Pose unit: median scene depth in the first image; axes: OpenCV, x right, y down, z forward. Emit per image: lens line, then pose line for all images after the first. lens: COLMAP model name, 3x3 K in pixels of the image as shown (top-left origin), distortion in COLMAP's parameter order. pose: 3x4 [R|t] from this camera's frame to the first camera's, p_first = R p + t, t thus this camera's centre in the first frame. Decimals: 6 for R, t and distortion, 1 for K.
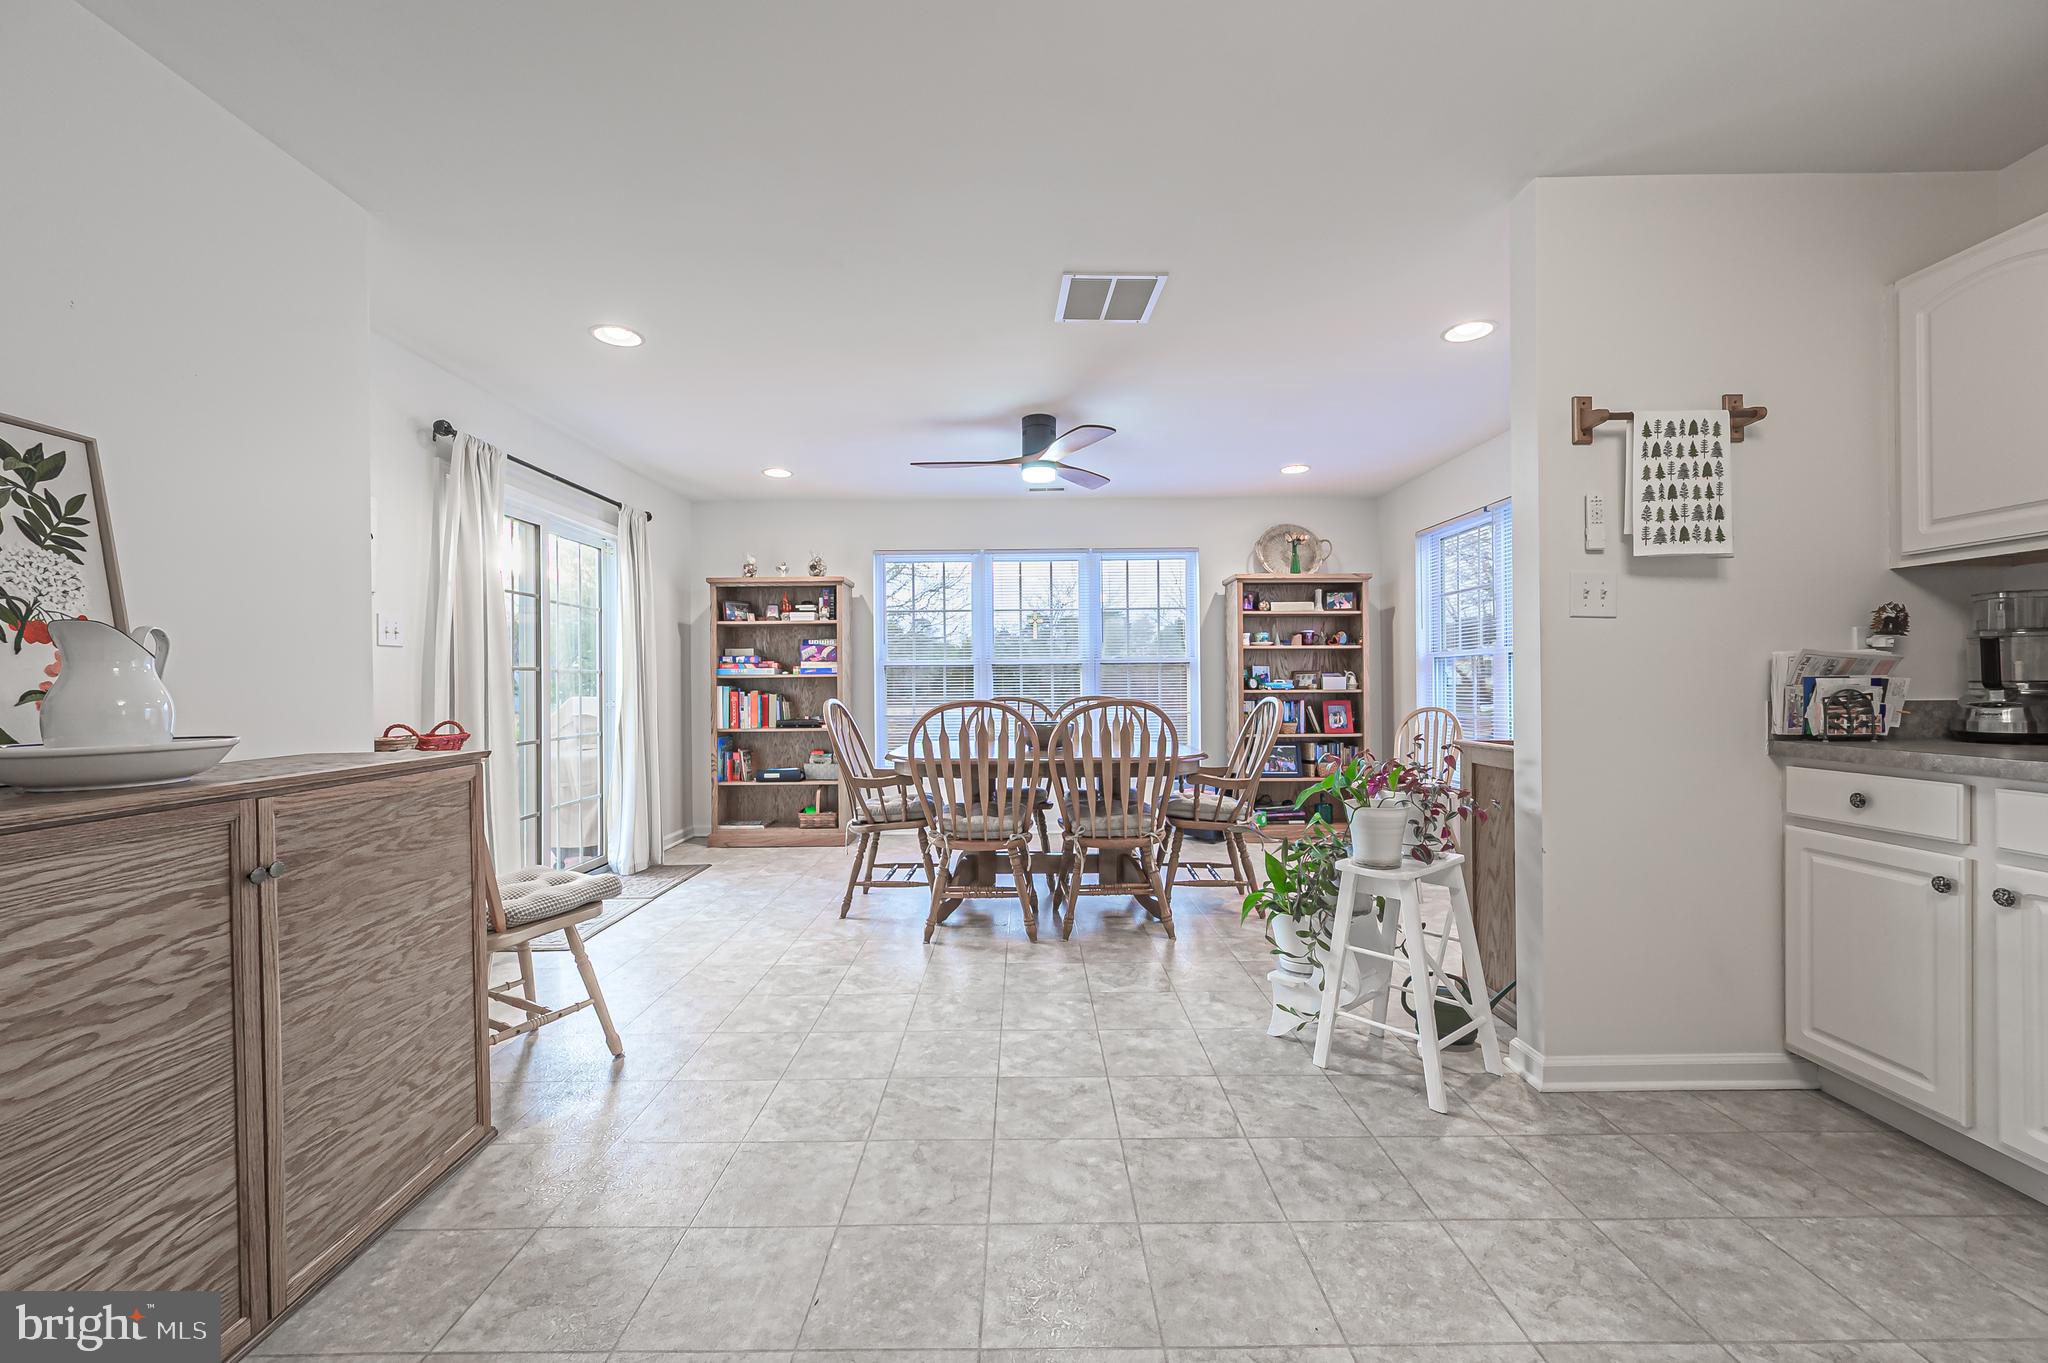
lens RADIAL K [[807.4, 0, 1026.0], [0, 807.4, 683.1], [0, 0, 1]] dist [0.003145, -0.000716]
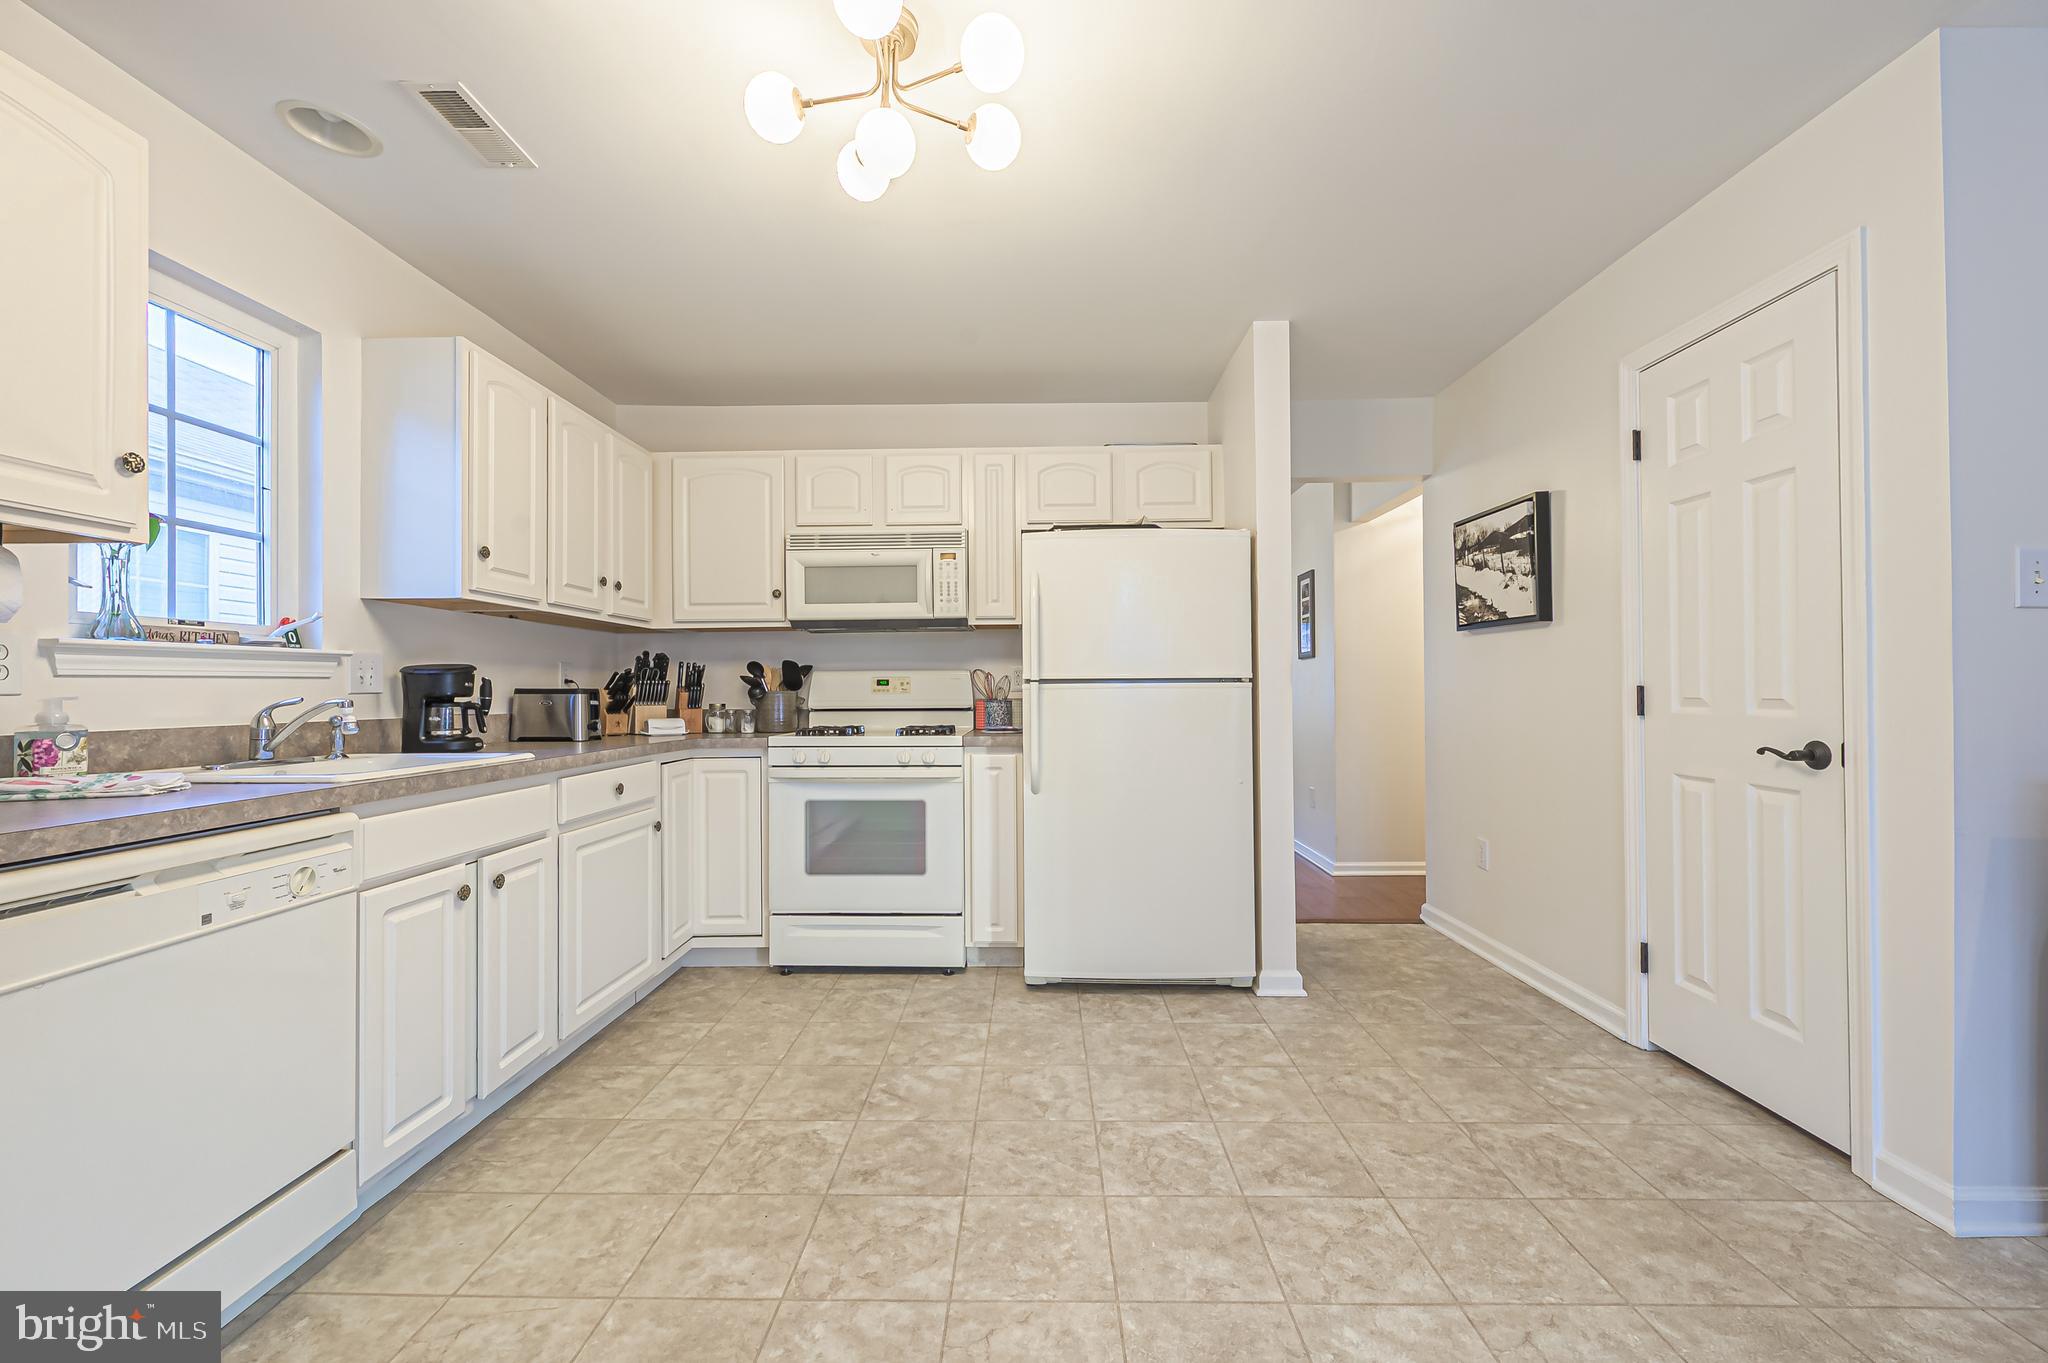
lens RADIAL K [[807.4, 0, 1022.1], [0, 807.4, 688.2], [0, 0, 1]] dist [0.003145, -0.000716]
pose [[-0.999772, 0.015889, 0.014241, 0.119044], [0.015838, 0.999868, -0.003725, -0.002679], [-0.014298, -0.003499, -0.999892, 0.715175]]
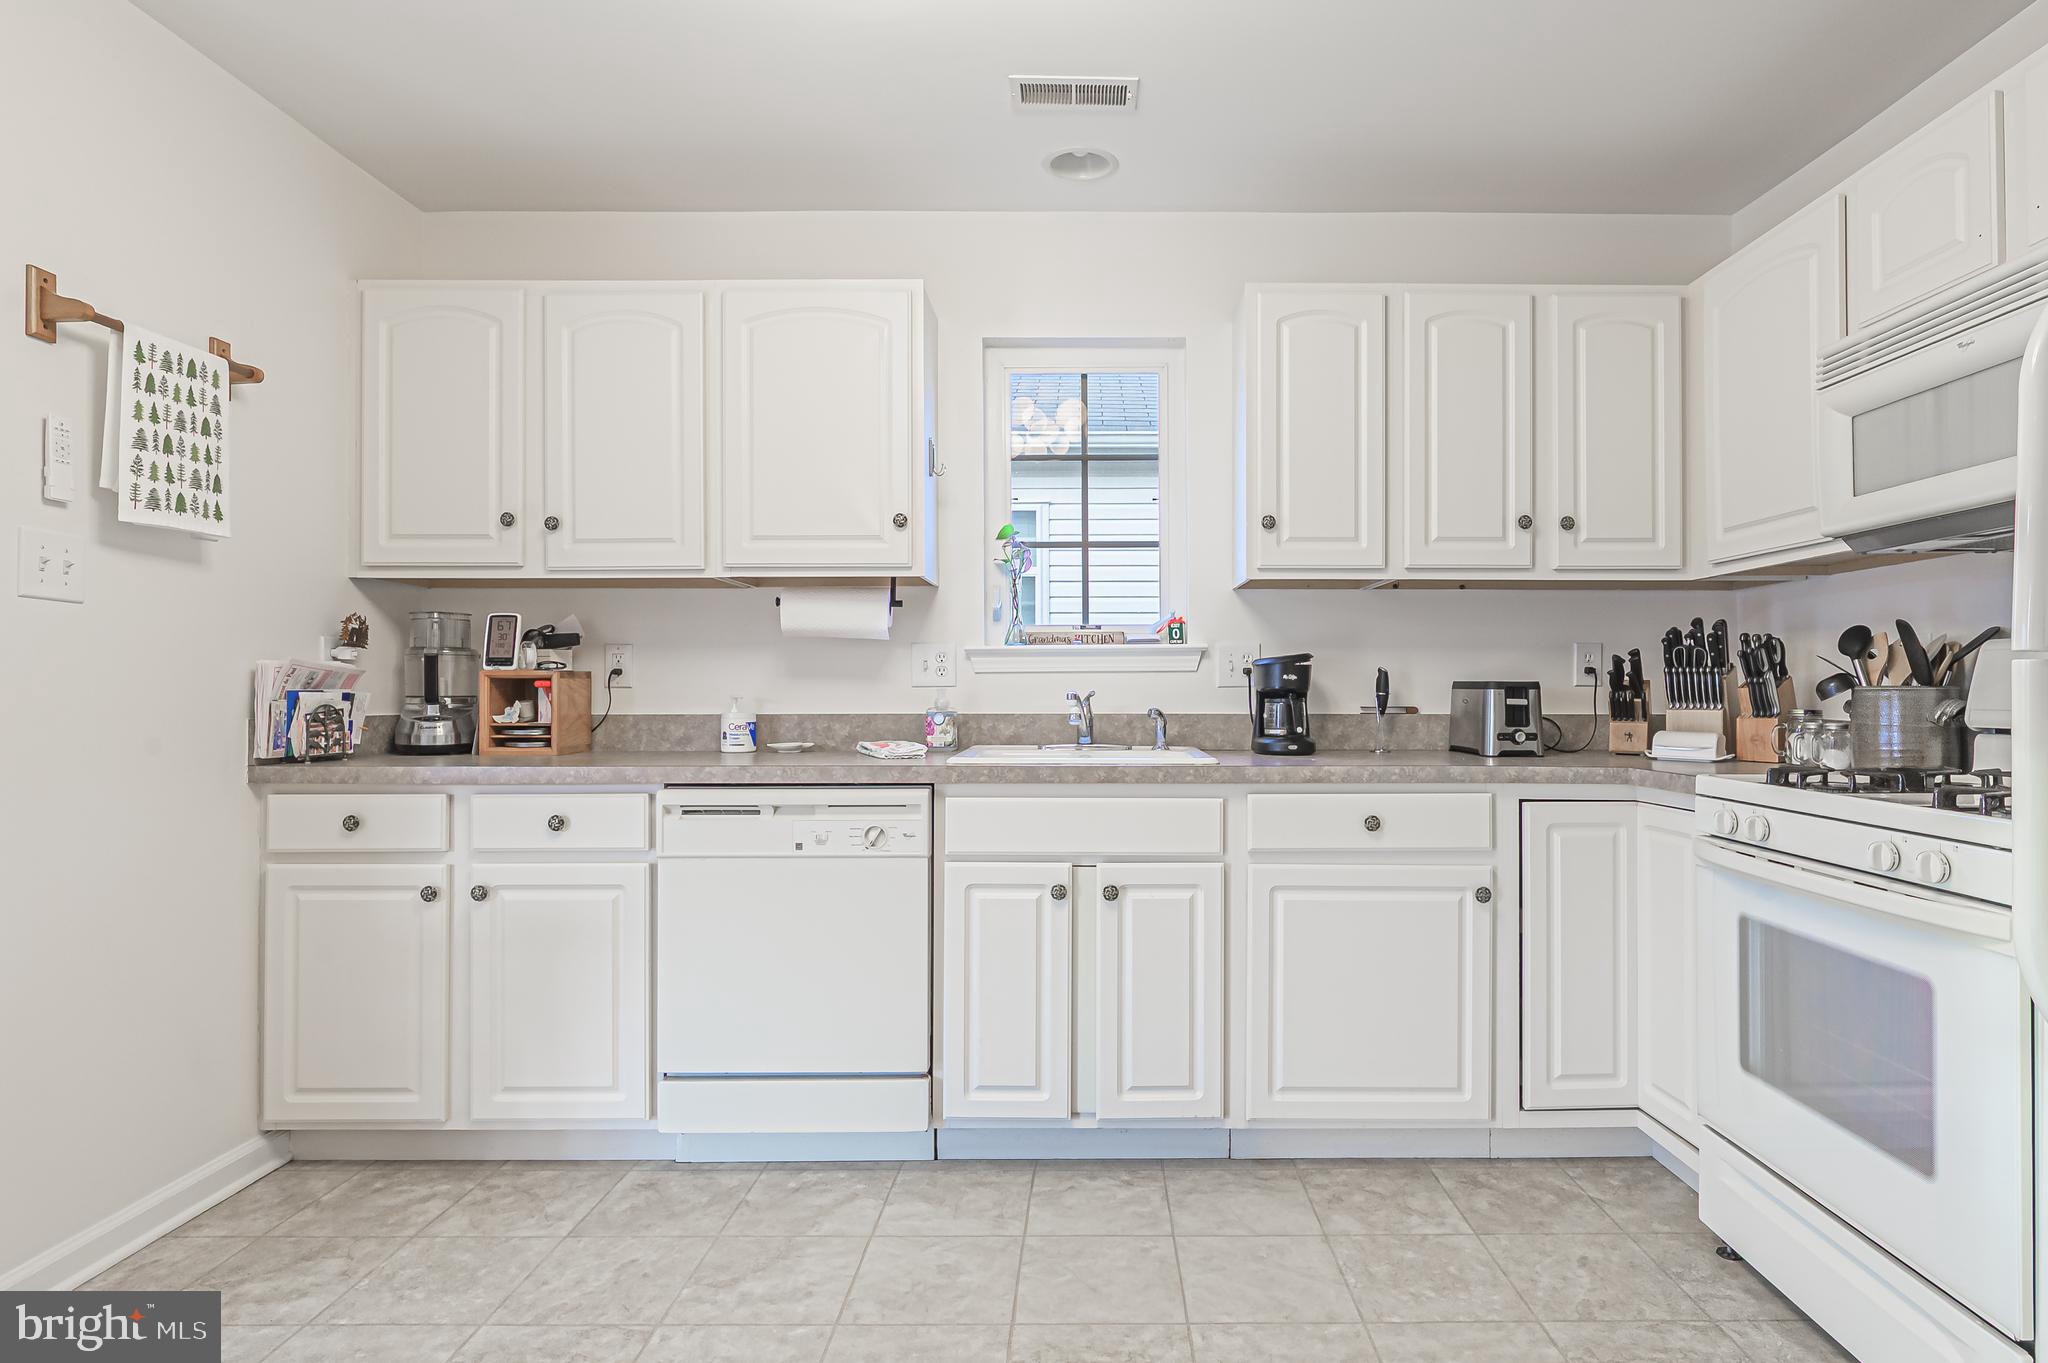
lens RADIAL K [[1085.6, 0, 1095.7], [0, 1085.6, 682.2], [0, 0, 1]] dist [-0.005435, -0.002230]
pose [[-0.011921, 0.015143, 0.999814, -0.217448], [-0.000601, 0.999885, -0.015152, 0.000415], [-0.999929, -0.000781, -0.011910, 0.144926]]
